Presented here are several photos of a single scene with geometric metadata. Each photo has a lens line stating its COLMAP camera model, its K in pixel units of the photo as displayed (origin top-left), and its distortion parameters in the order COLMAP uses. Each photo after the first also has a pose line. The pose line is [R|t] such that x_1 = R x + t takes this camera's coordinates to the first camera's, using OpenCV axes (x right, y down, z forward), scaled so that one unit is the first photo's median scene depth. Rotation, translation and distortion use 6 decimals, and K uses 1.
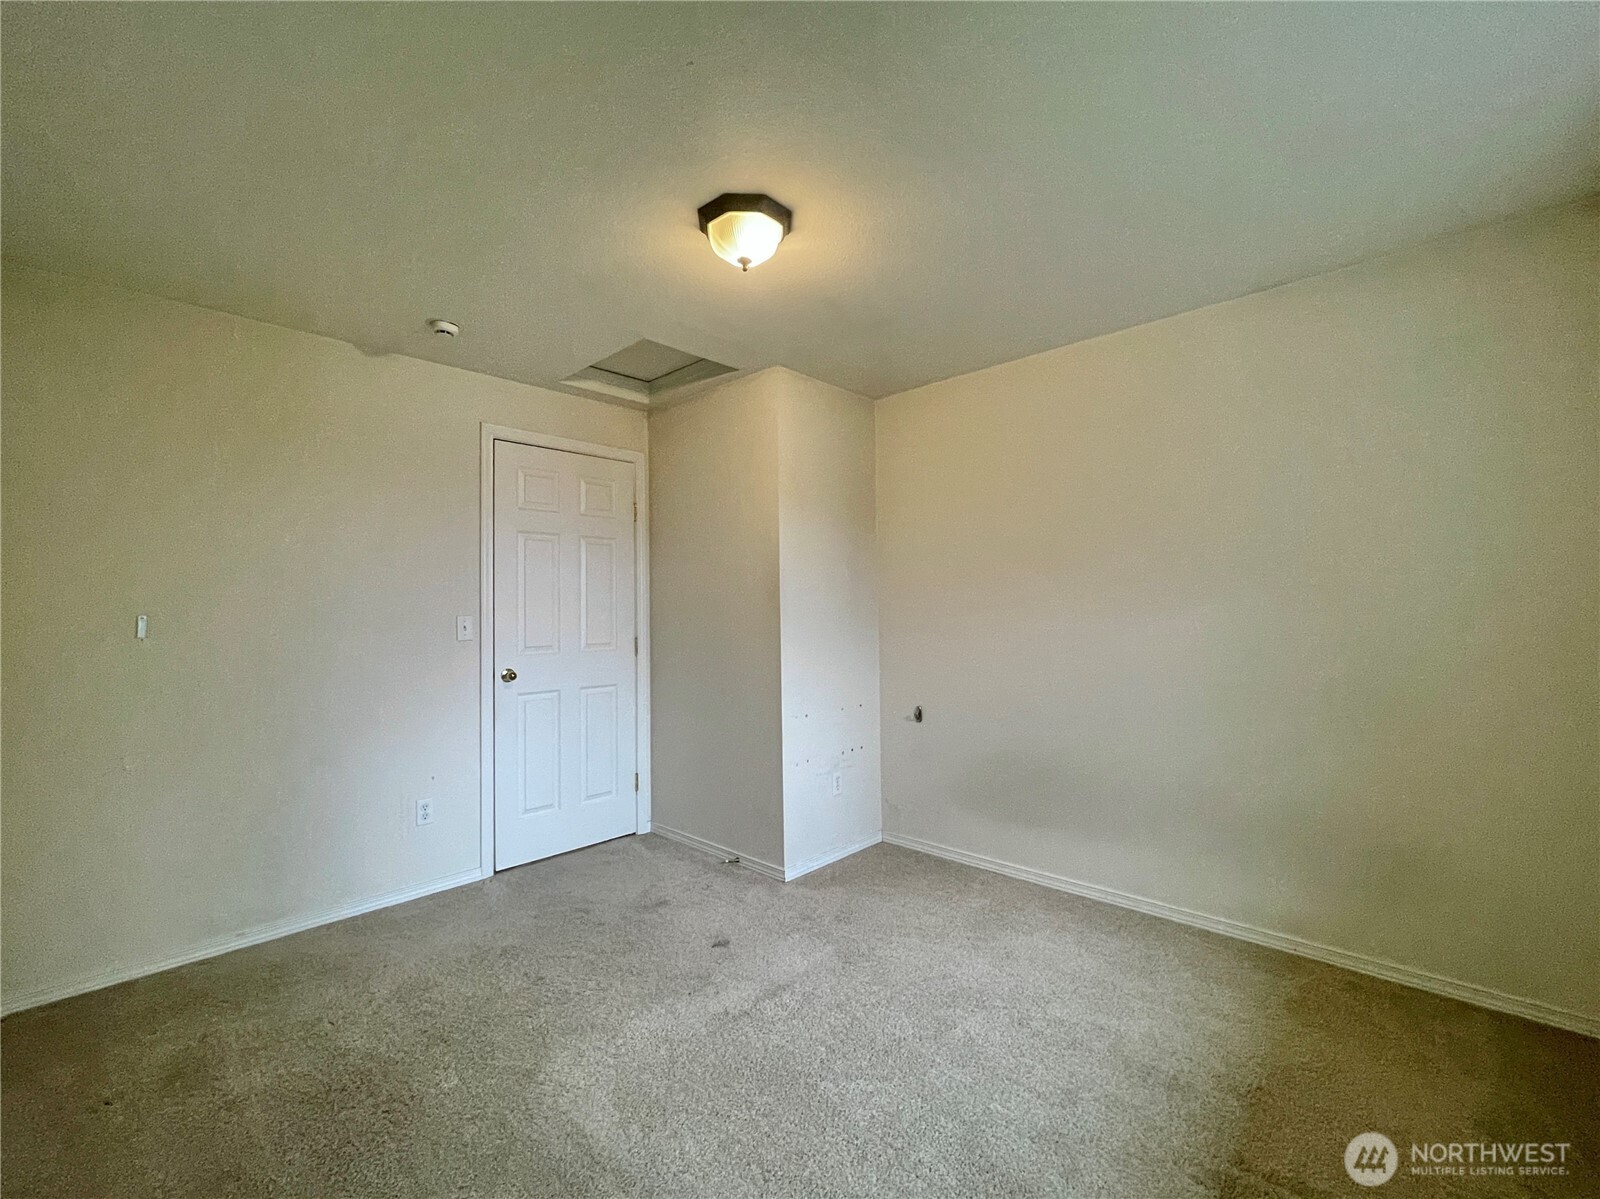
lens RADIAL K [[671.3, 0, 800.0], [0, 671.3, 599.5], [0, 0, 1]] dist [-0.000786, 0.000265]
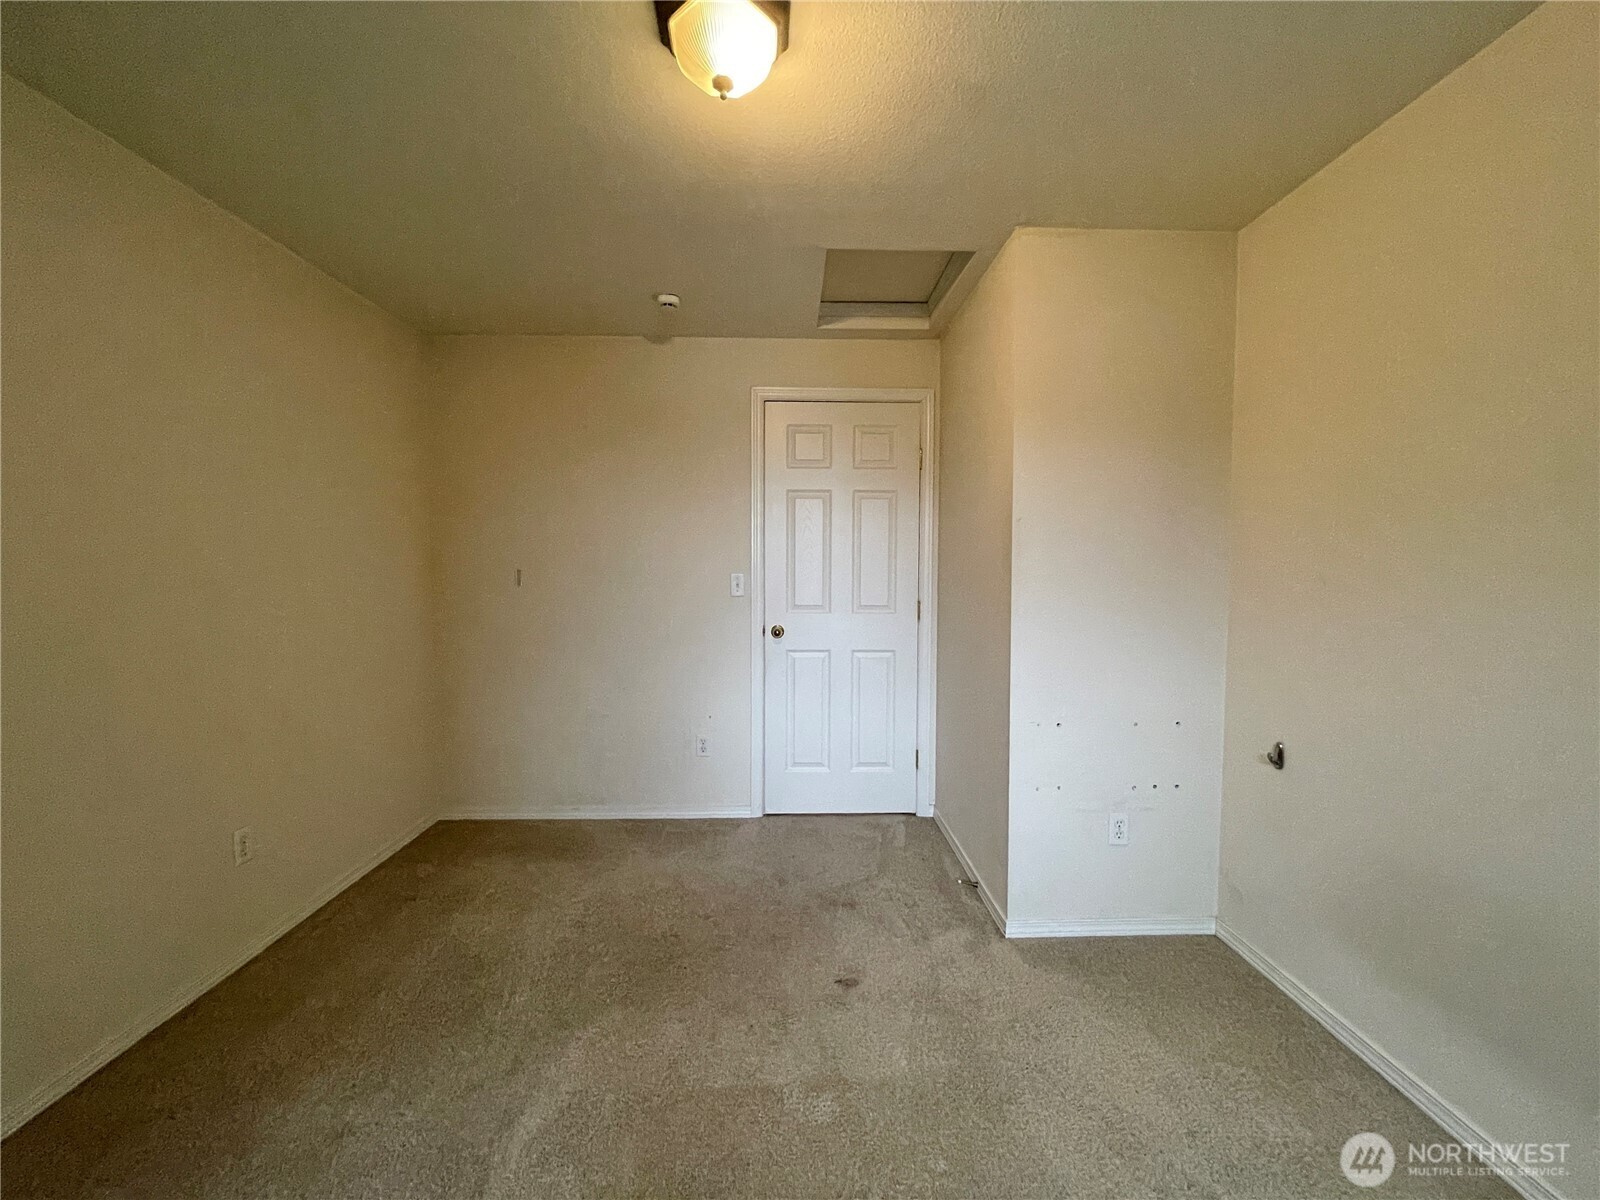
lens RADIAL K [[643.2, 0, 800.0], [0, 643.2, 600.0], [0, 0, 1]] dist [-0.000897, -0.000138]
pose [[0.712904, 0.051818, -0.699344, 0.275414], [-0.000868, 0.997331, 0.073013, -0.008073], [0.701261, -0.051444, 0.711046, 0.319592]]
